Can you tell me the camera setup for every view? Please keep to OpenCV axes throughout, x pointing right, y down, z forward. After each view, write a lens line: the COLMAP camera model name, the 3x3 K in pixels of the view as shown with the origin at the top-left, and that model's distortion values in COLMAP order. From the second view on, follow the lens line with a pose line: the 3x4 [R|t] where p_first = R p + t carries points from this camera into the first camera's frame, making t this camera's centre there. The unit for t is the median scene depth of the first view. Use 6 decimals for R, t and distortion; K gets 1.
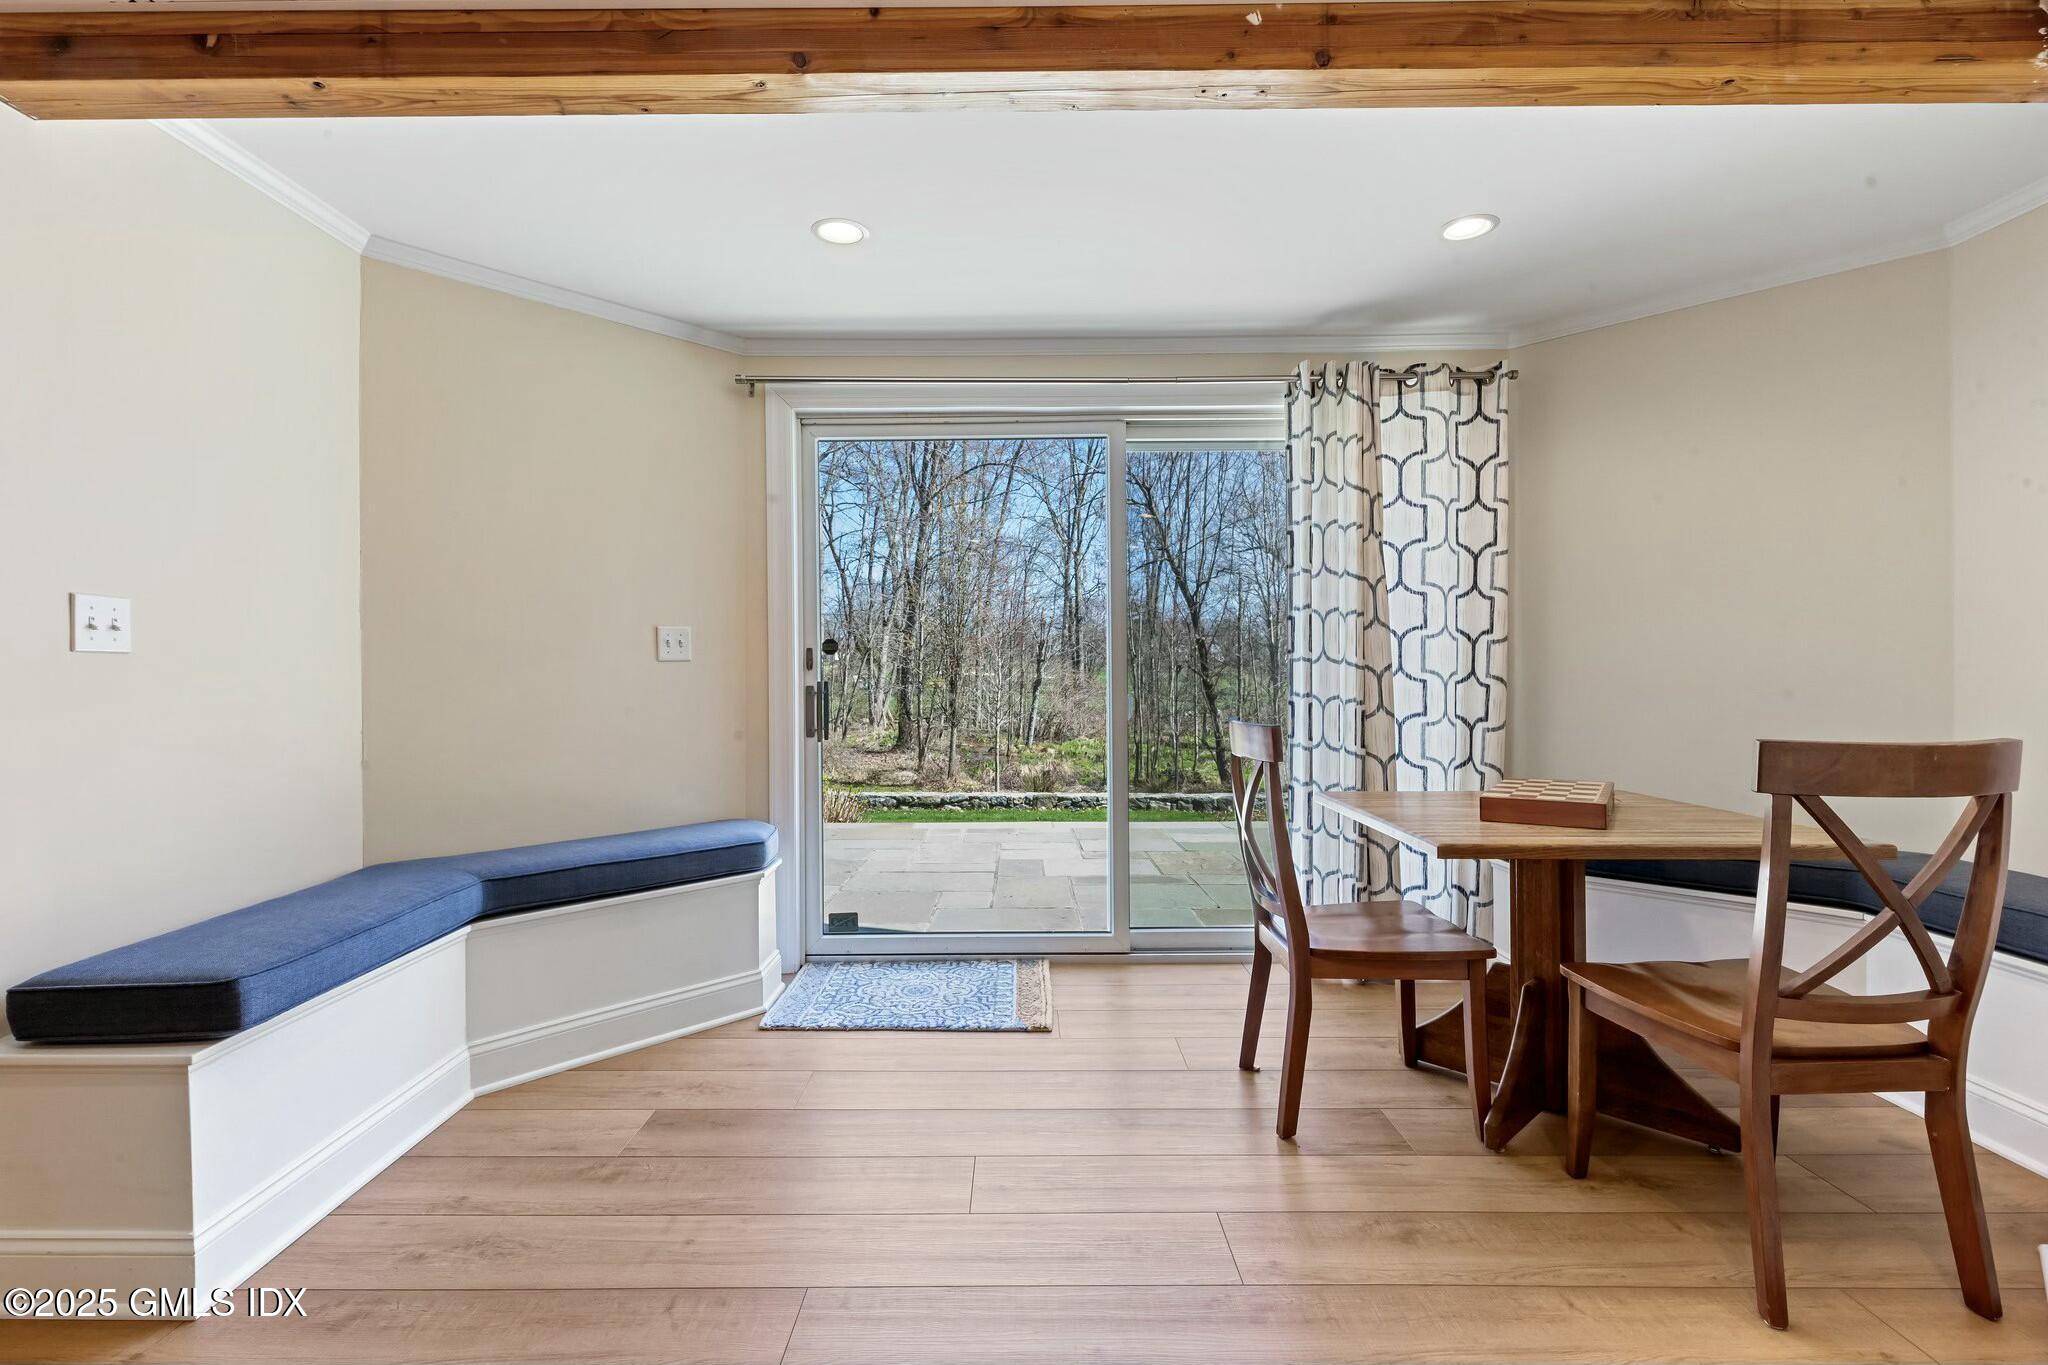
lens RADIAL K [[924.4, 0, 1025.1], [0, 924.4, 679.1], [0, 0, 1]] dist [0.020484, 0.000247]
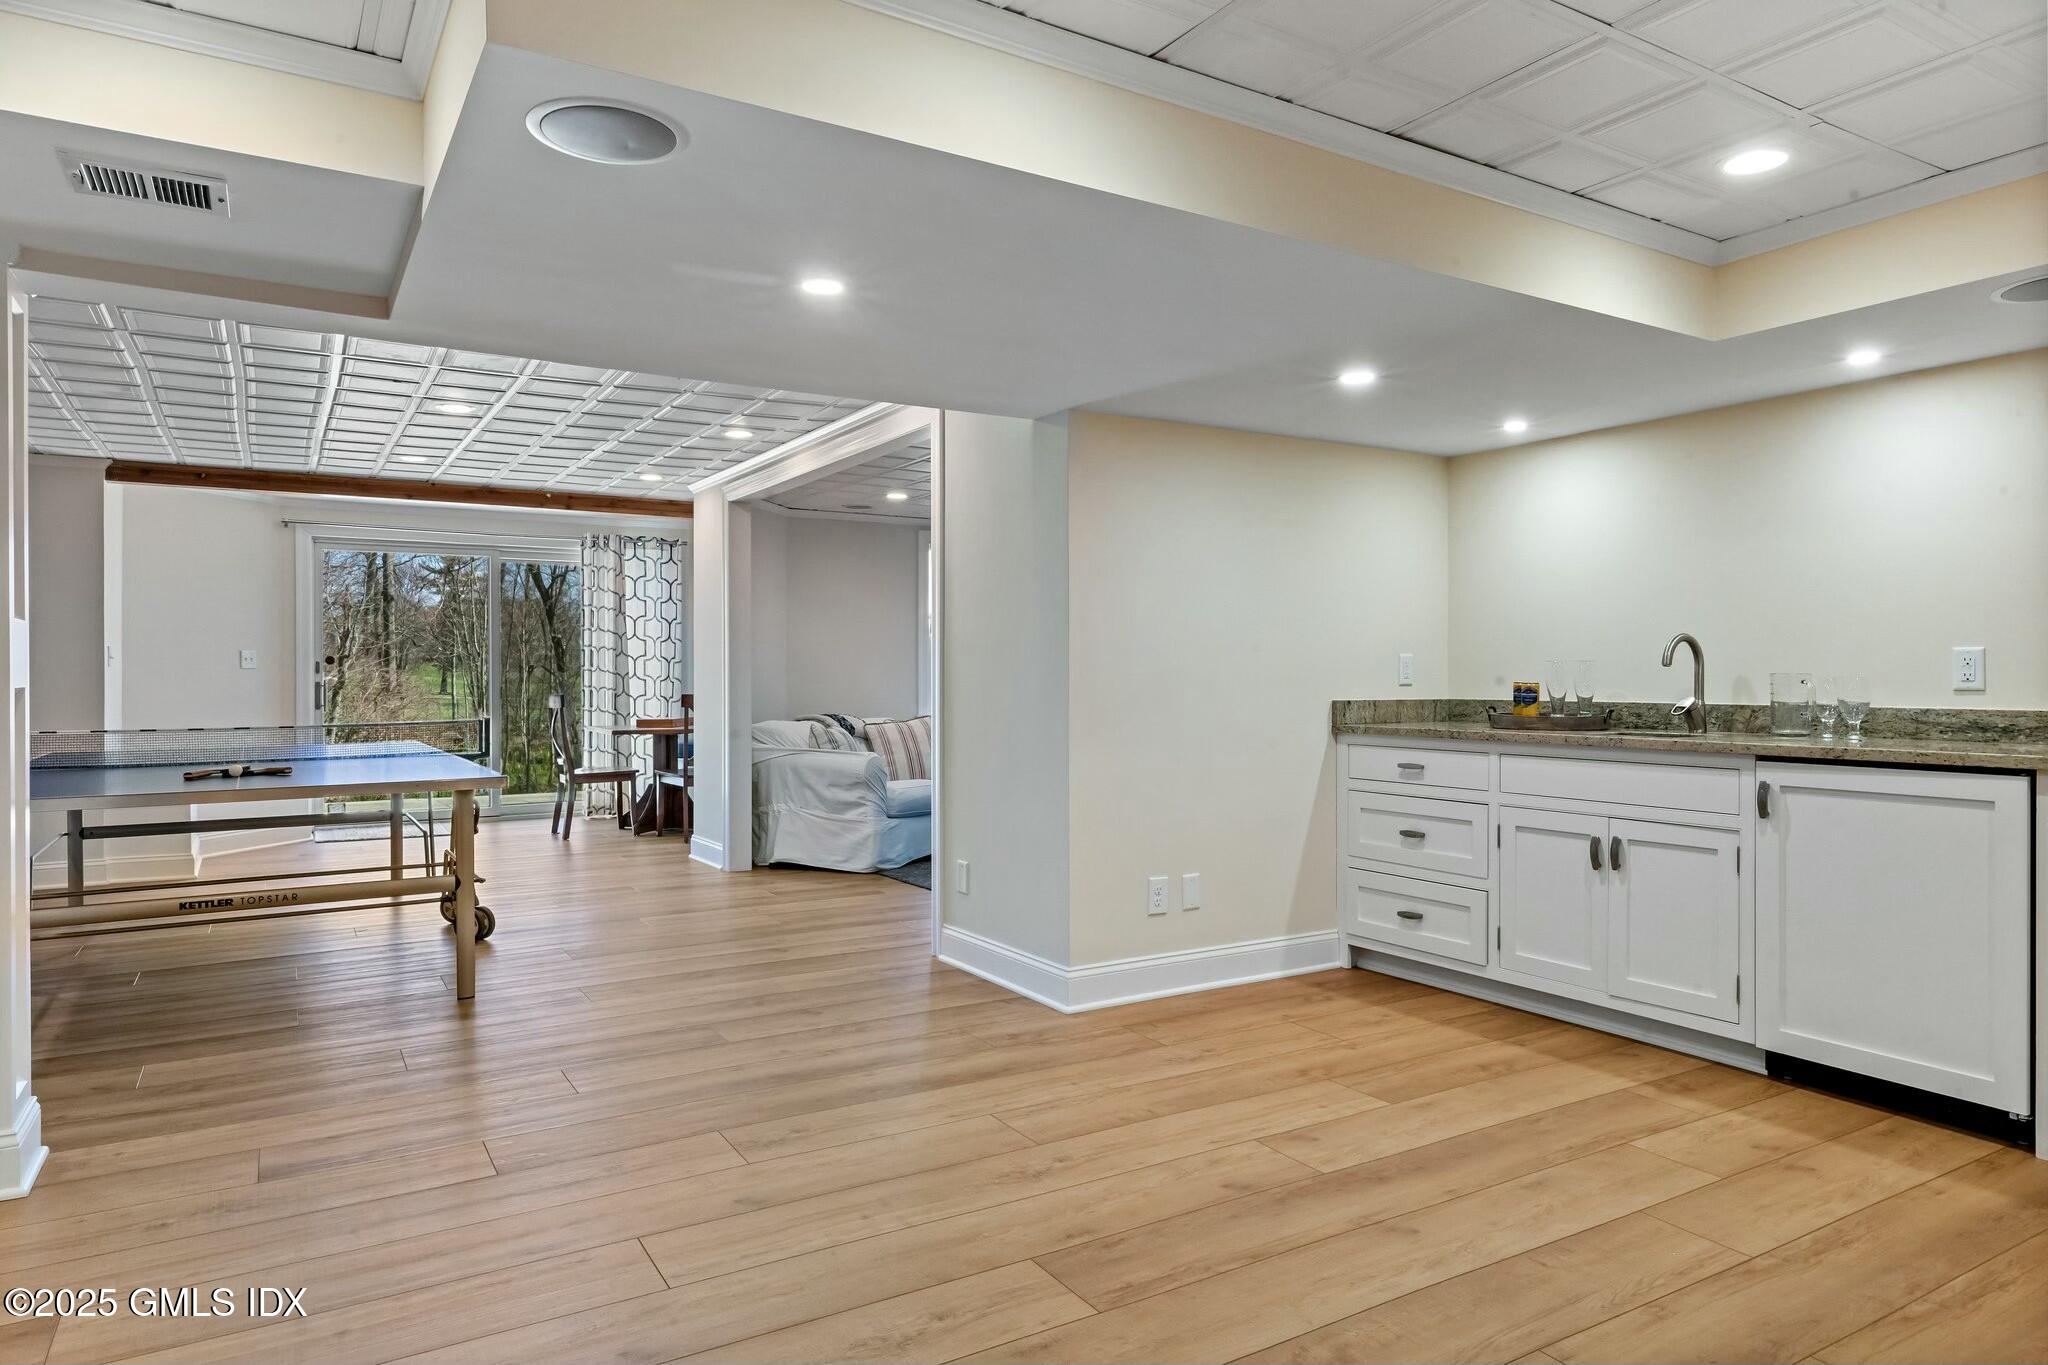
lens RADIAL K [[1255.3, 0, 1029.2], [0, 1255.3, 677.6], [0, 0, 1]] dist [0.002730, 0.000214]
pose [[0.857378, 0.004420, 0.514668, -0.322179], [-0.002352, 0.999986, -0.004671, 0.008212], [-0.514682, 0.002794, 0.857377, -2.025236]]
